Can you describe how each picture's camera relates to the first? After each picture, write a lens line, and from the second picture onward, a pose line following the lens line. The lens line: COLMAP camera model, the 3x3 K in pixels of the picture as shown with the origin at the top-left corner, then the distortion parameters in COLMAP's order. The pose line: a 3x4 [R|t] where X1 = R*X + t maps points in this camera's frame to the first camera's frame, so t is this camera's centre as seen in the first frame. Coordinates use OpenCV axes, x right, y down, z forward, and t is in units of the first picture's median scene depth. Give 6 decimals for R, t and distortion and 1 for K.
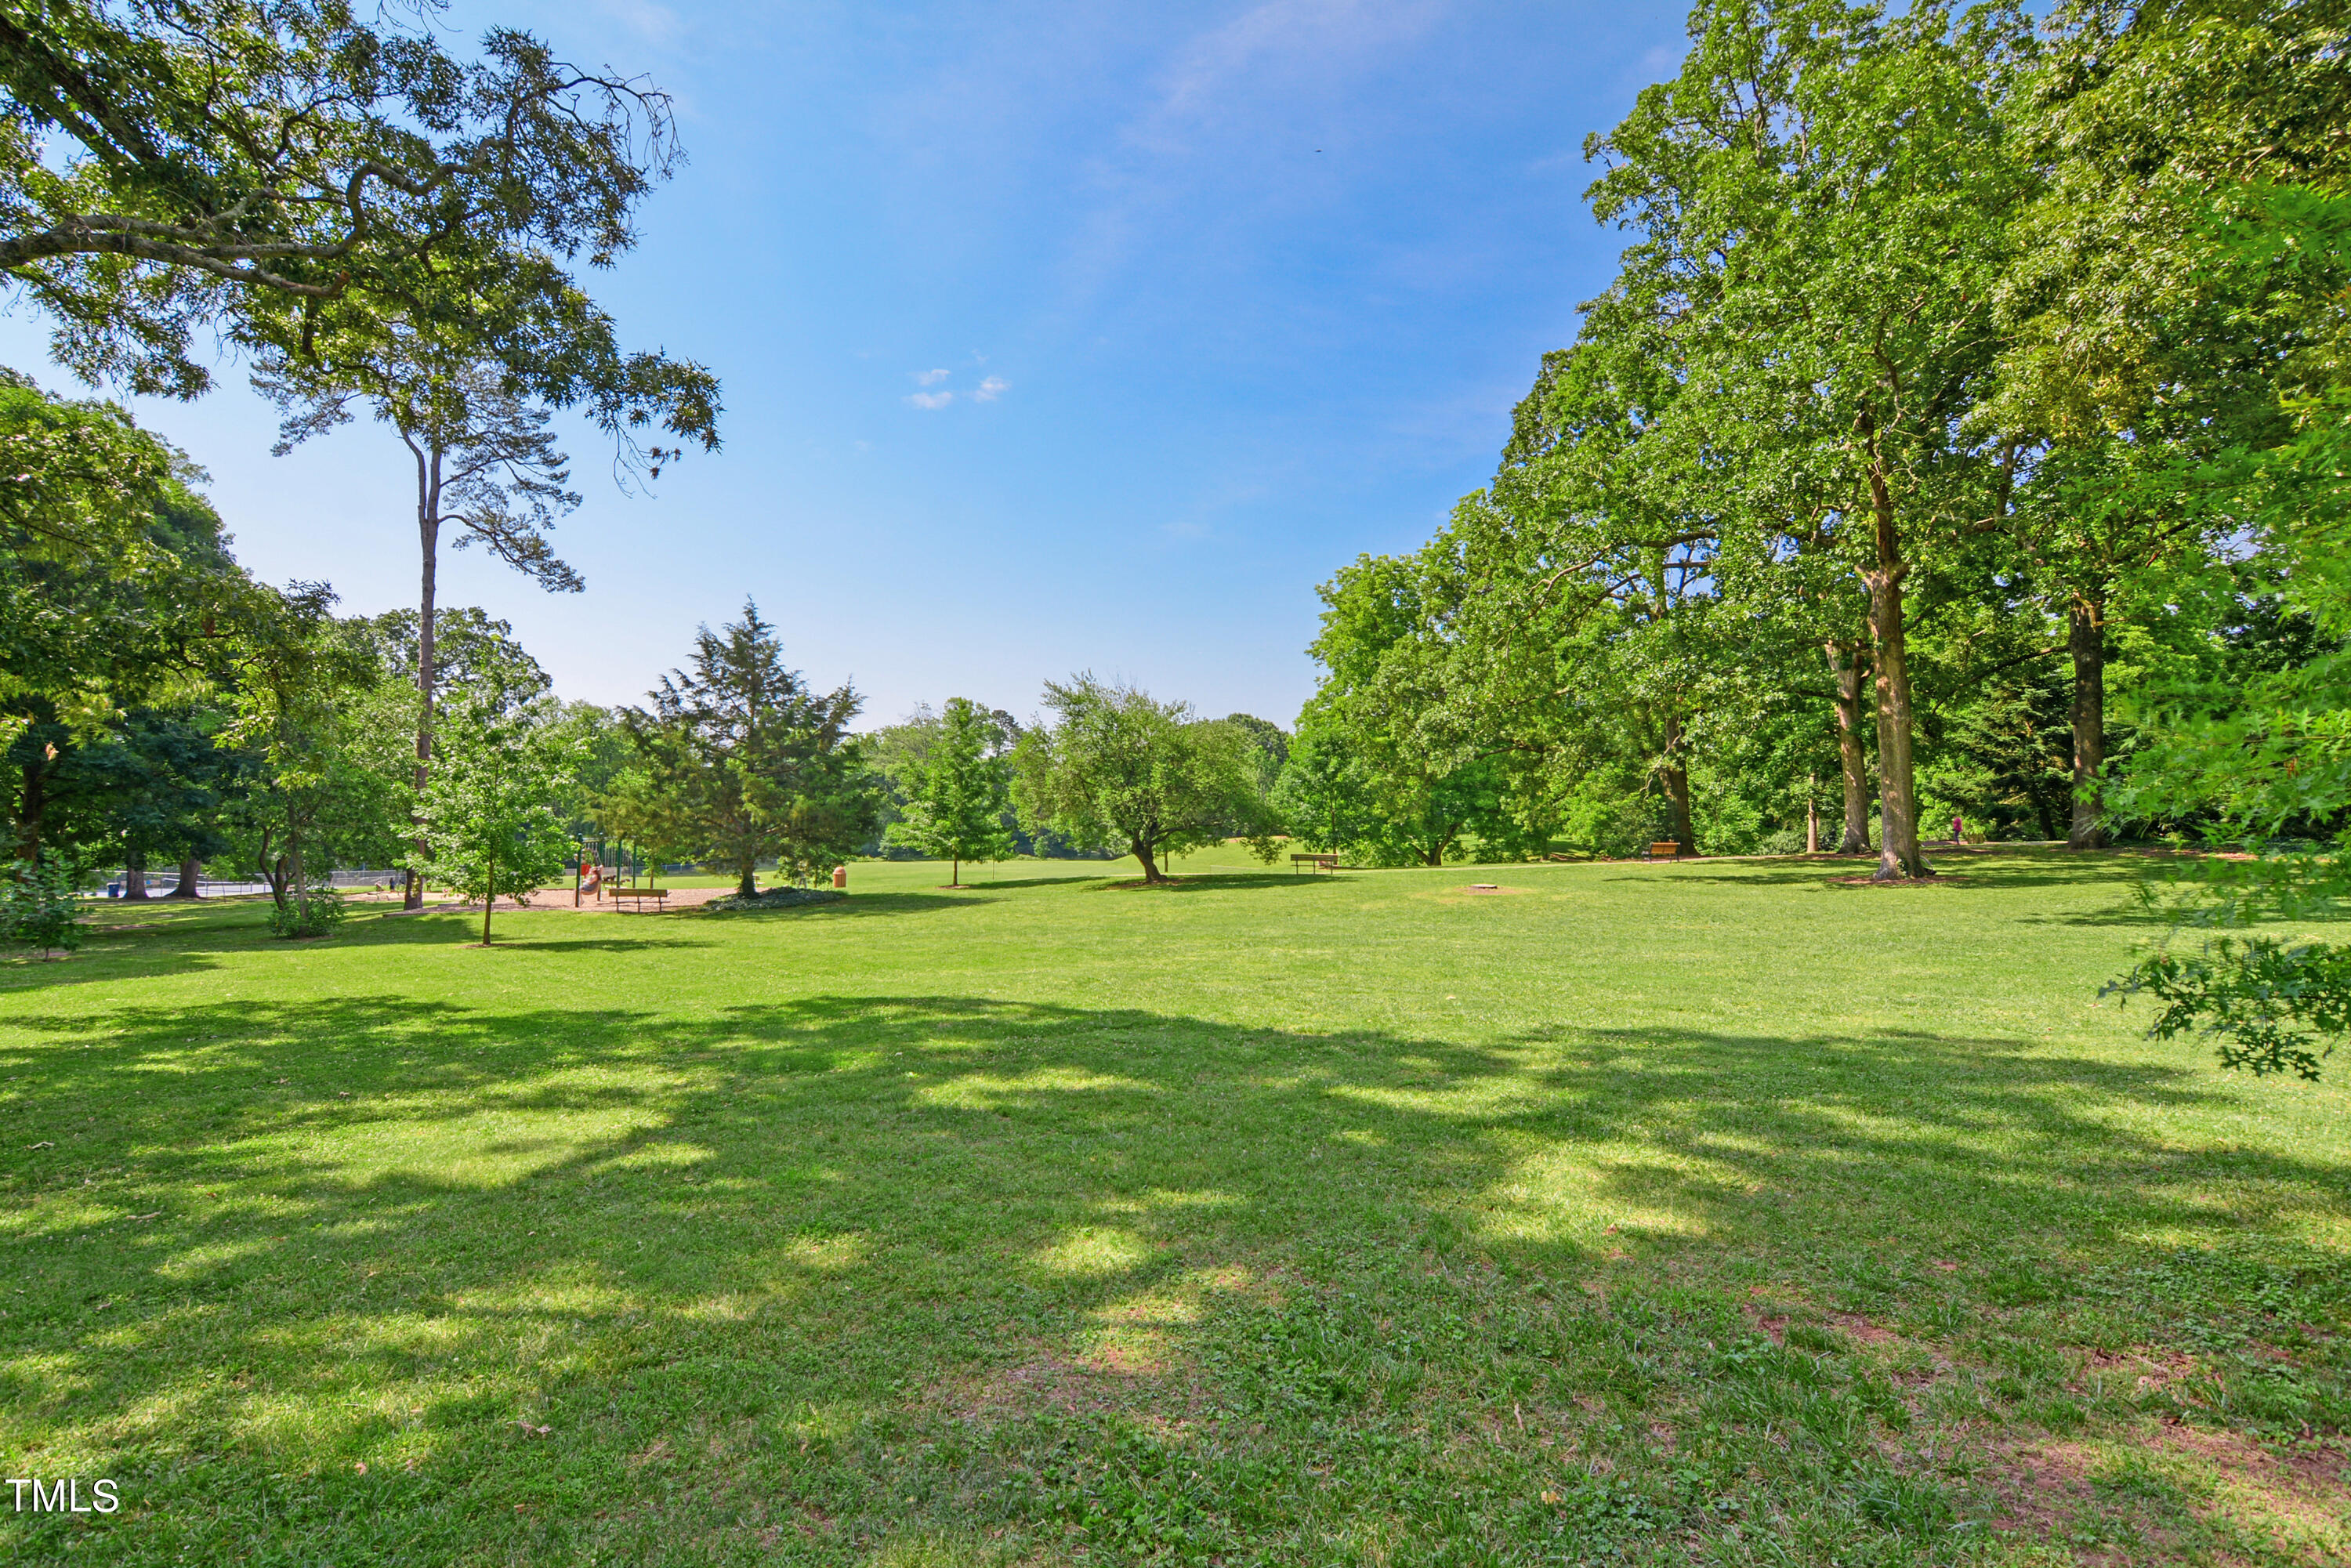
lens RADIAL K [[1157.2, 0, 1175.3], [0, 1157.2, 772.8], [0, 0, 1]] dist [-0.026667, 0.001680]
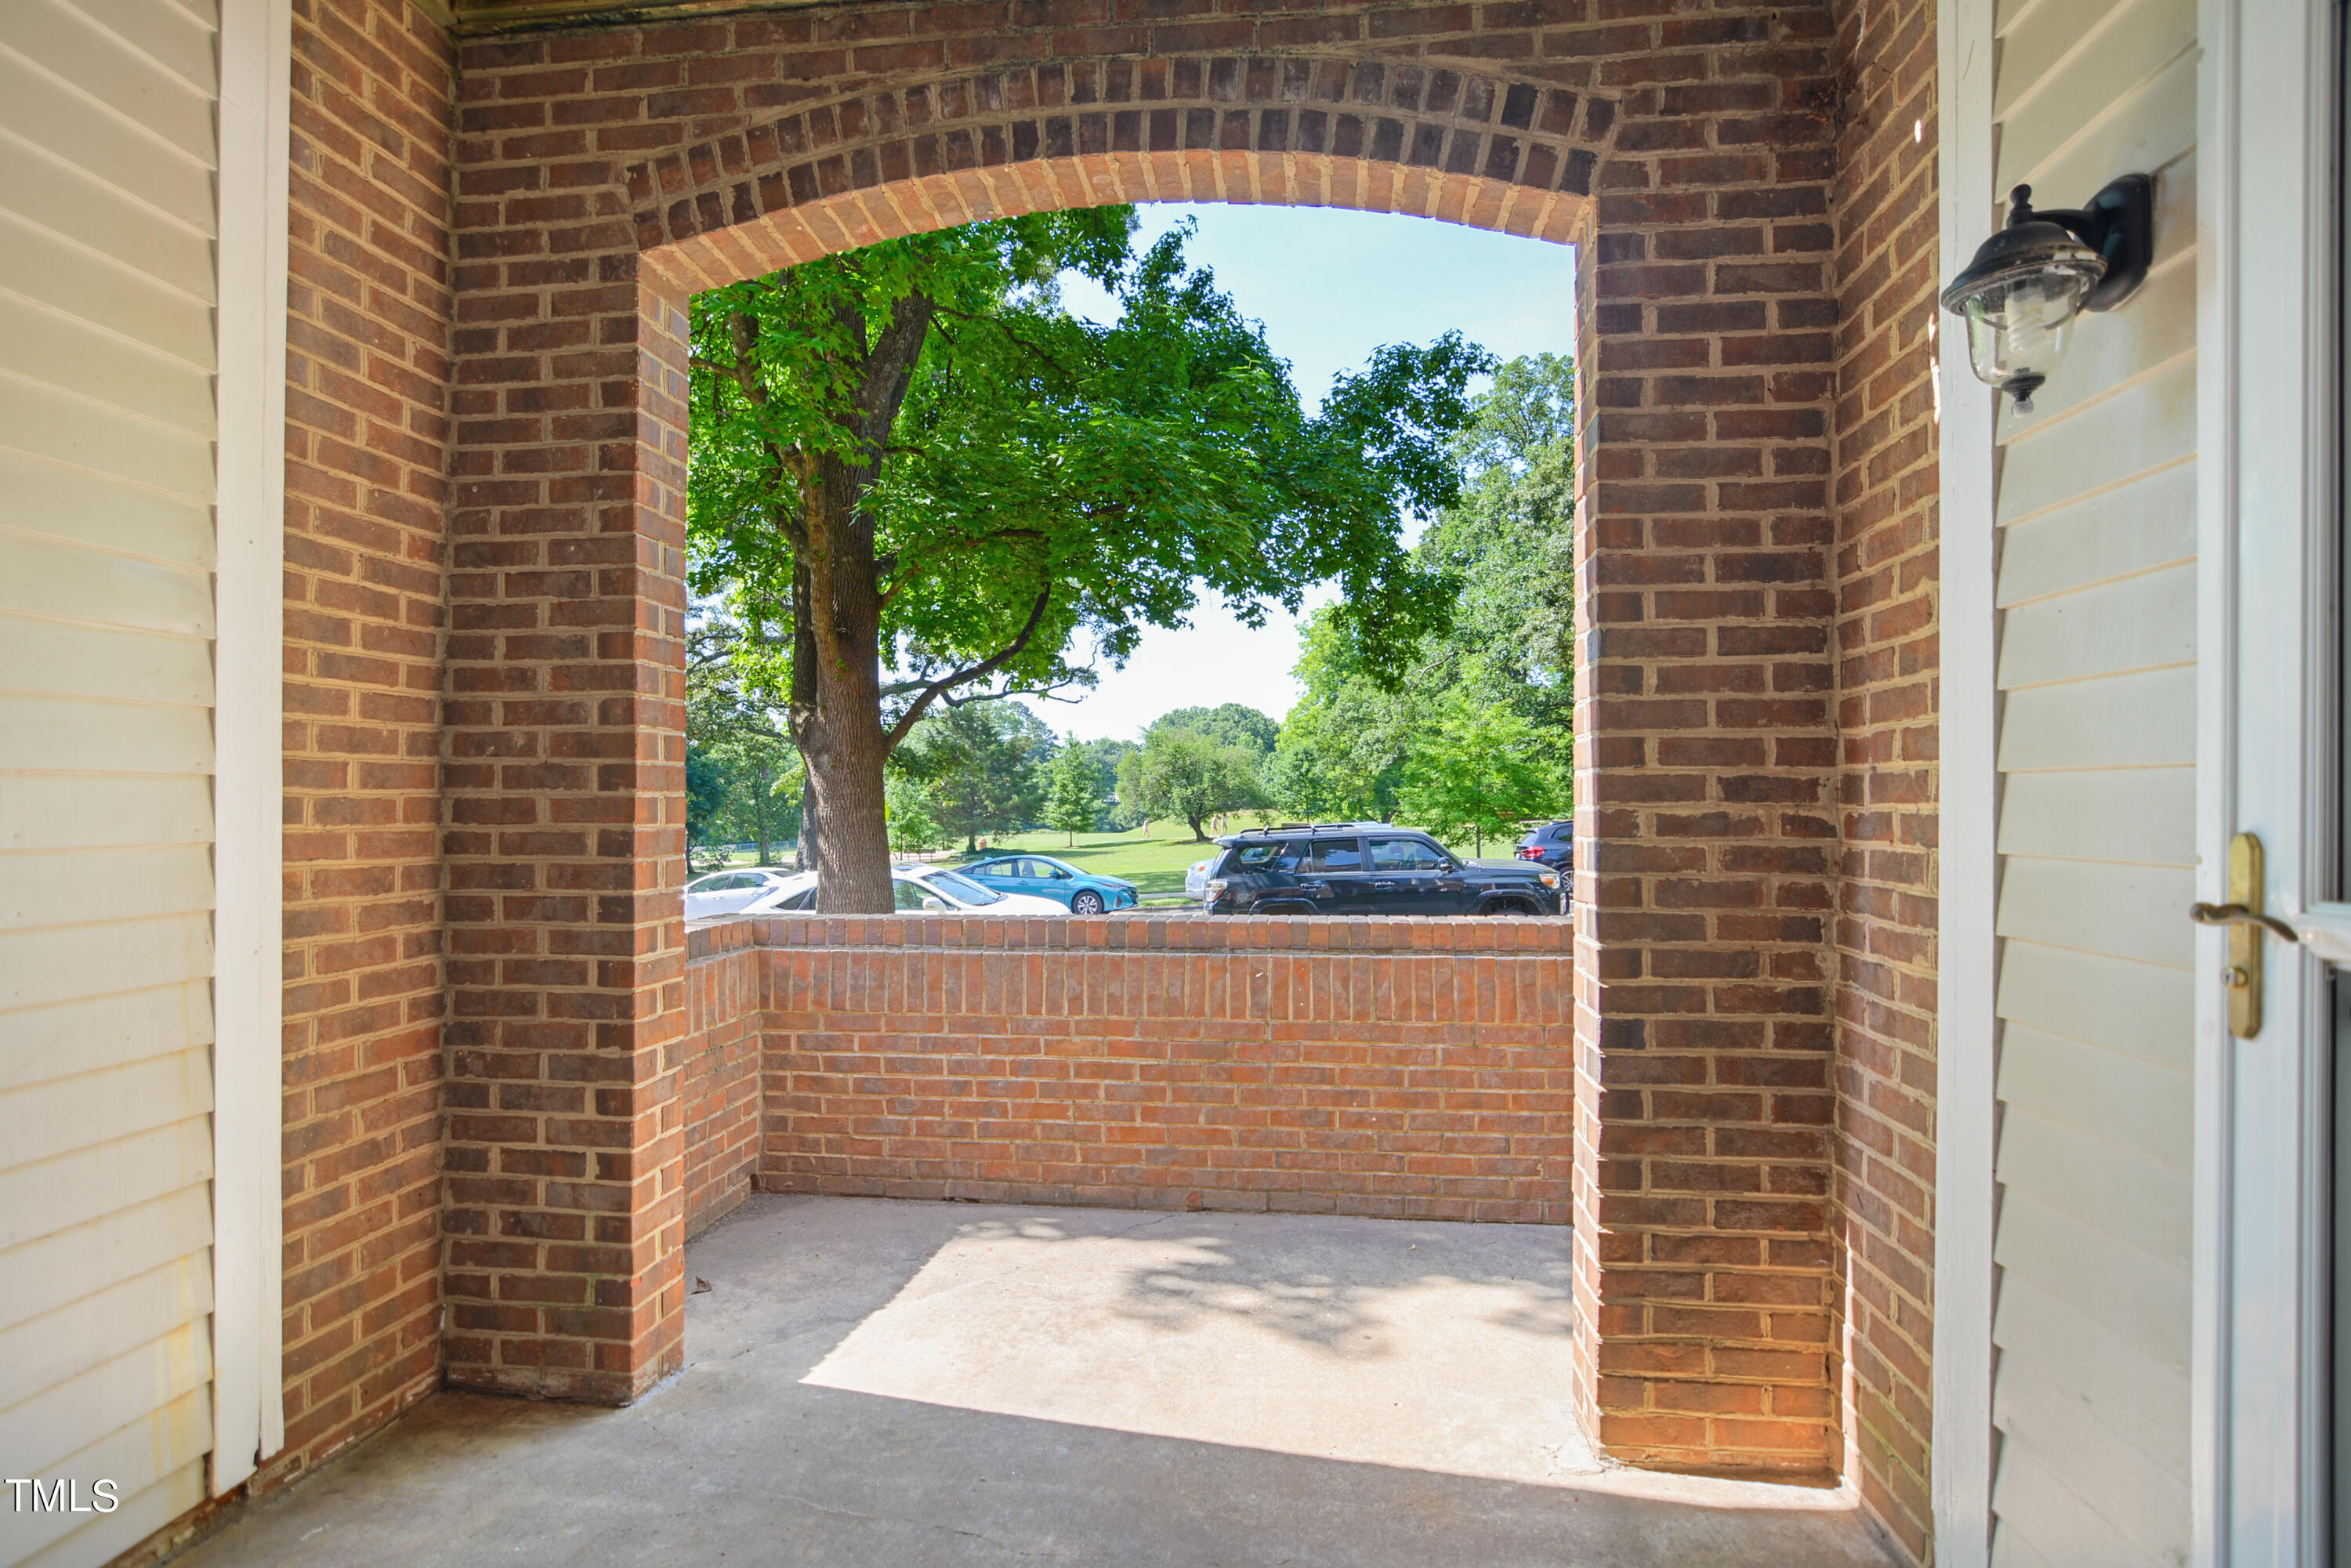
lens RADIAL K [[1157.2, 0, 1175.3], [0, 1157.2, 772.8], [0, 0, 1]] dist [-0.026667, 0.001680]
pose [[0.999717, -0.020352, 0.012330, -0.065666], [0.020060, 0.999526, 0.023373, -0.039917], [-0.012800, -0.023119, 0.999651, -0.609696]]
